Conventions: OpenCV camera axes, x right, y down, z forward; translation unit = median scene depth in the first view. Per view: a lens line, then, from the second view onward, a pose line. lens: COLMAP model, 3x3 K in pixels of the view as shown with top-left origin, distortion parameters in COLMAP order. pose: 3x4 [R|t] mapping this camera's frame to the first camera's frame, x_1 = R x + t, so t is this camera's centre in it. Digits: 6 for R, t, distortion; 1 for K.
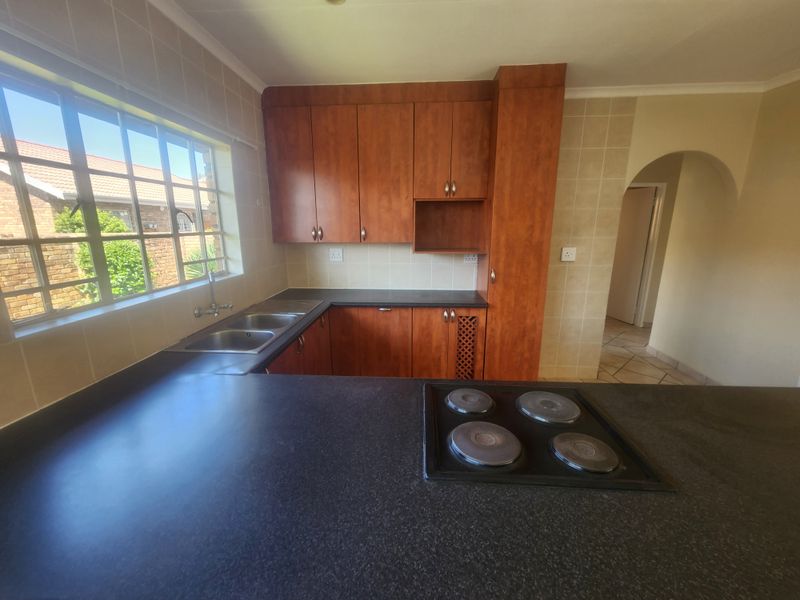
lens RADIAL K [[327.4, 0, 400.0], [0, 327.4, 305.9], [0, 0, 1]] dist [-0.007178, 0.003966]
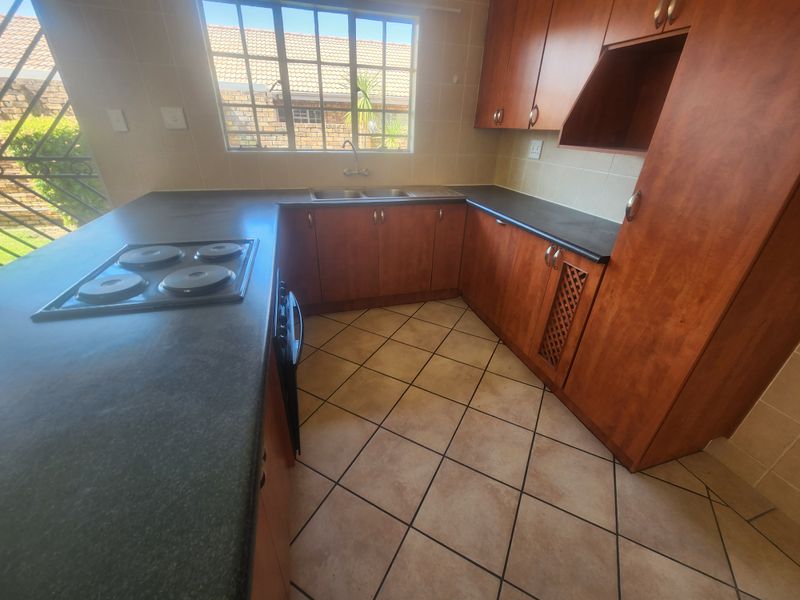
lens RADIAL K [[327.4, 0, 400.0], [0, 327.4, 305.9], [0, 0, 1]] dist [-0.007178, 0.003966]
pose [[0.366368, 0.466575, -0.805036, 0.589591], [-0.258100, 0.882200, 0.393837, -0.058039], [0.893957, 0.063491, 0.443633, 0.452791]]
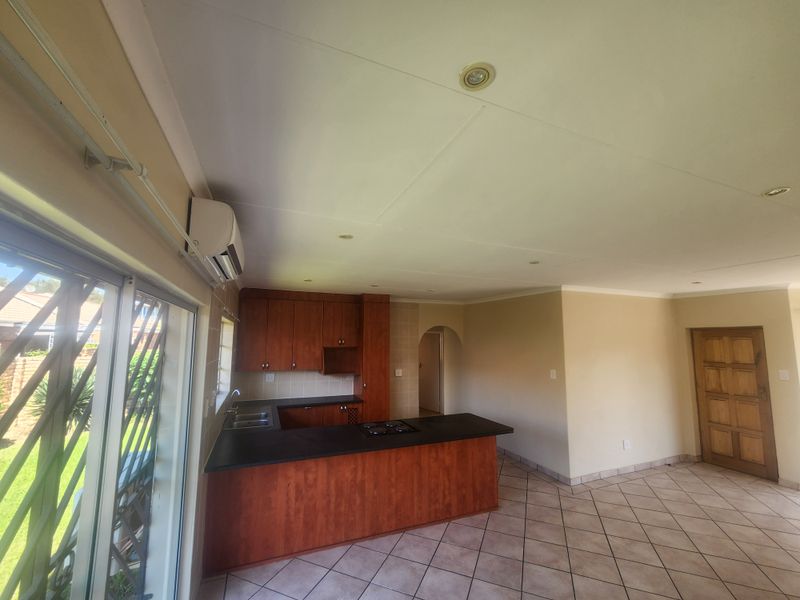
lens RADIAL K [[323.6, 0, 399.5], [0, 323.6, 306.7], [0, 0, 1]] dist [-0.001858, -0.000425]
pose [[0.896490, 0.059096, 0.439105, -0.402498], [0.095261, 0.942178, -0.321289, 0.104898], [-0.432702, 0.329862, 0.839023, -0.866119]]
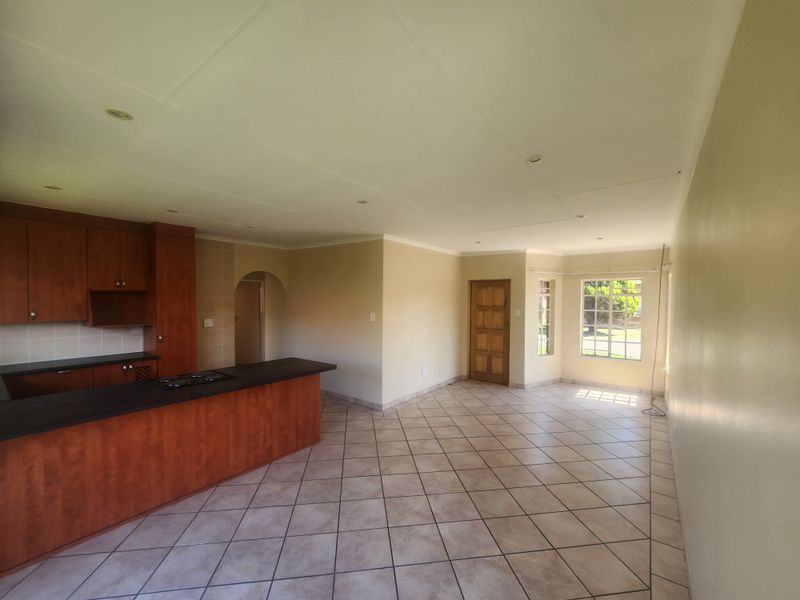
lens RADIAL K [[327.4, 0, 400.0], [0, 327.4, 305.9], [0, 0, 1]] dist [-0.007178, 0.003966]
pose [[0.551407, -0.006751, 0.834209, -0.387011], [0.190407, 0.974591, -0.117971, 0.160923], [-0.812217, 0.223889, 0.538682, -0.822239]]
